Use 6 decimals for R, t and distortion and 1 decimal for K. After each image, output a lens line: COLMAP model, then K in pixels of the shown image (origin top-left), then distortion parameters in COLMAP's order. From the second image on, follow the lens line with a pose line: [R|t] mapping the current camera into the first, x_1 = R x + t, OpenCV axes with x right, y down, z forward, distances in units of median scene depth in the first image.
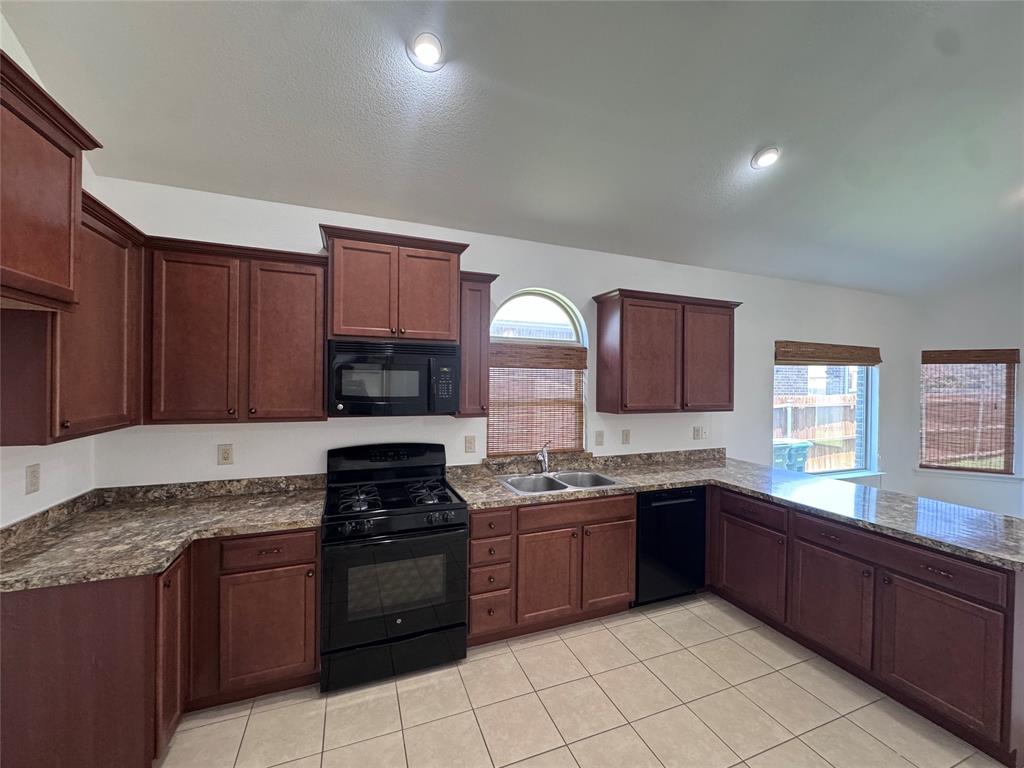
lens RADIAL K [[413.3, 0, 514.0], [0, 413.3, 385.0], [0, 0, 1]] dist [-0.000021, 0.000049]
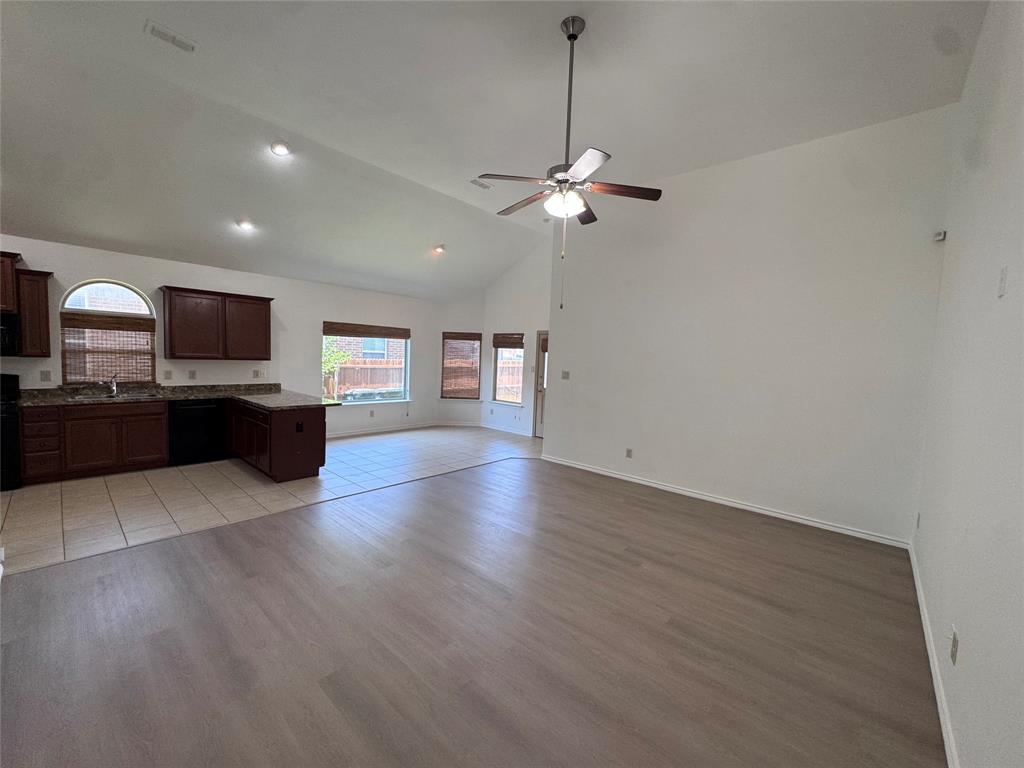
lens RADIAL K [[413.3, 0, 511.6], [0, 413.3, 382.2], [0, 0, 1]] dist [-0.000021, 0.000049]
pose [[0.891008, -0.004779, 0.453963, 0.680015], [-0.028322, 0.997412, 0.066088, 0.010557], [-0.453104, -0.071742, 0.888566, -1.084438]]
